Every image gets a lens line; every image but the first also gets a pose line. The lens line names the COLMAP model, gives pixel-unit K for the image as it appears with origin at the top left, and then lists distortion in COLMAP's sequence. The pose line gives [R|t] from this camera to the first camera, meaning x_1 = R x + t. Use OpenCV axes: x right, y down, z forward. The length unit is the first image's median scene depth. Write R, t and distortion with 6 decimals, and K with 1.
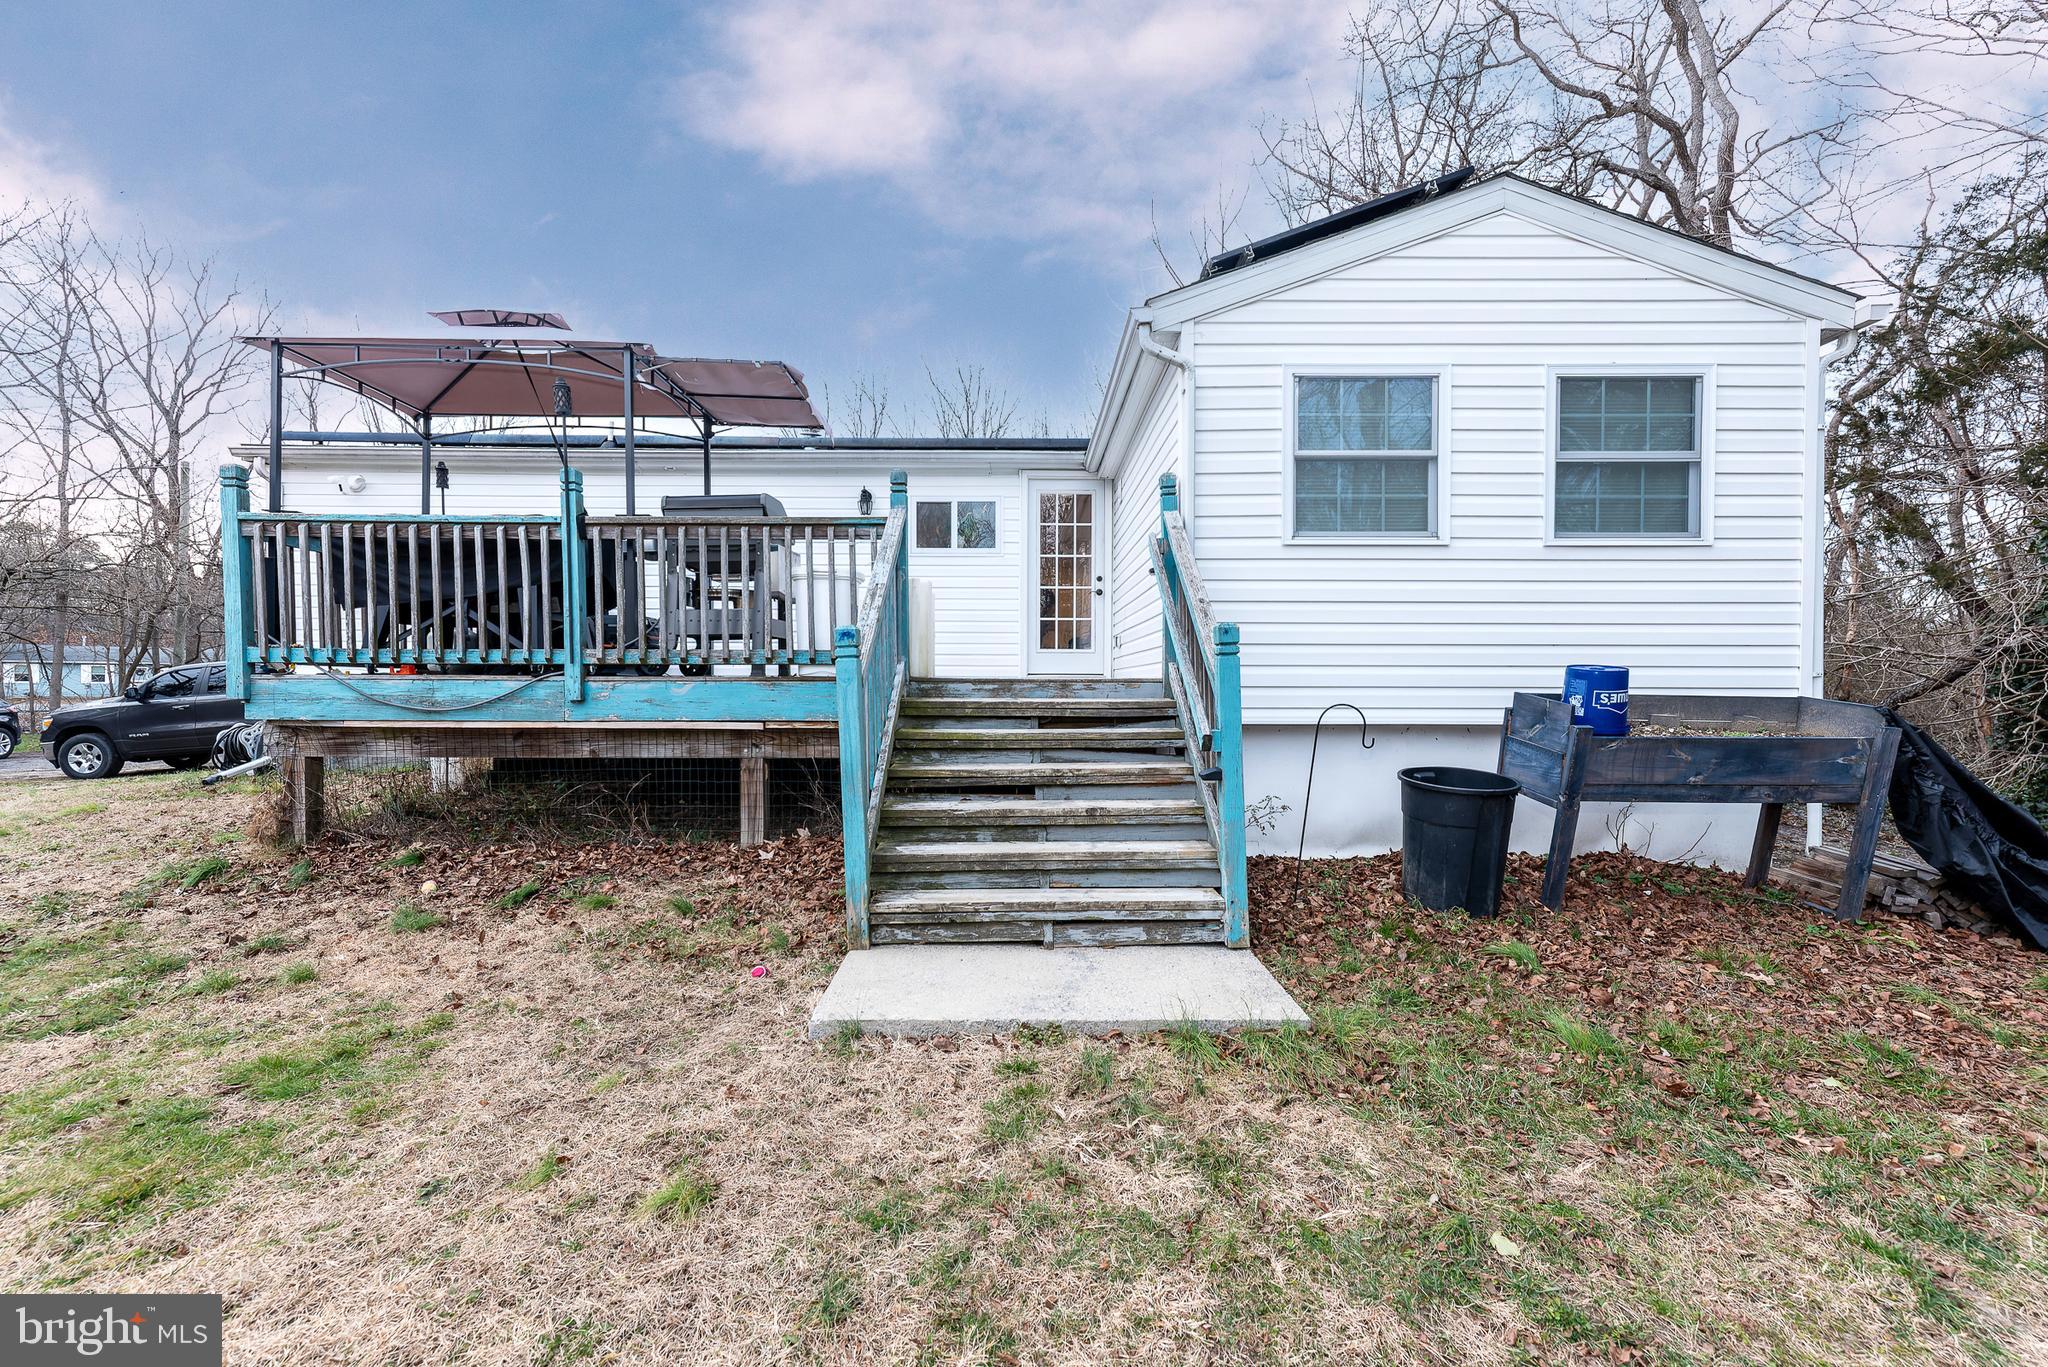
lens RADIAL K [[887.5, 0, 1043.1], [0, 887.5, 688.2], [0, 0, 1]] dist [0.011643, 0.000071]
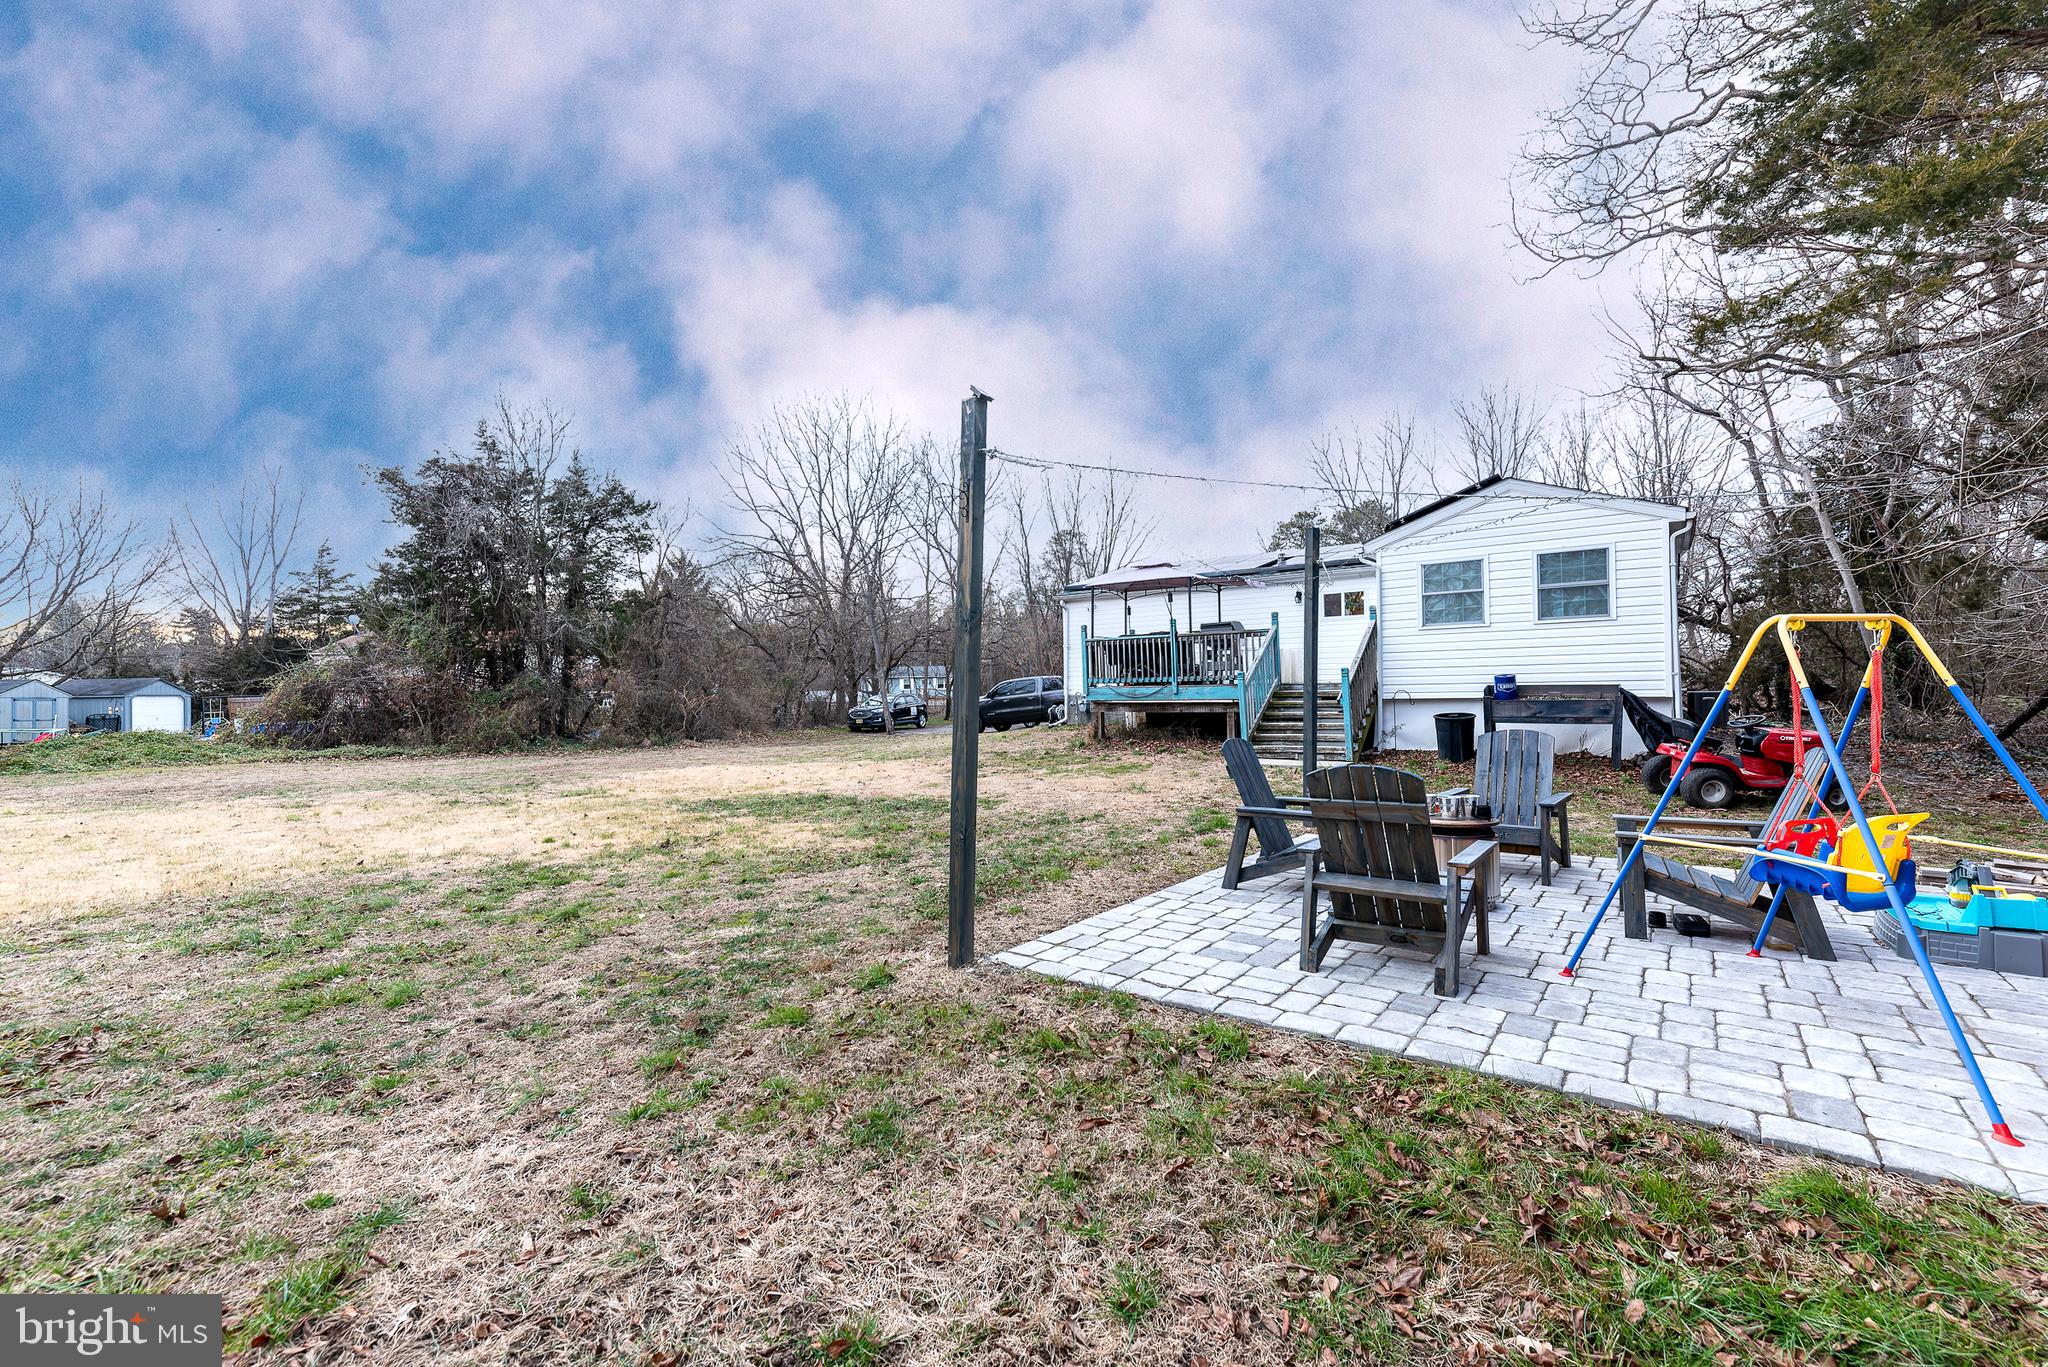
lens RADIAL K [[890.5, 0, 1024.0], [0, 890.5, 683.5], [0, 0, 1]] dist [0.013185, 0.000632]
pose [[0.798251, -0.021144, -0.601954, 0.920501], [0.018398, 0.999773, -0.010720, 0.003284], [0.602044, -0.002518, 0.798459, -1.791209]]
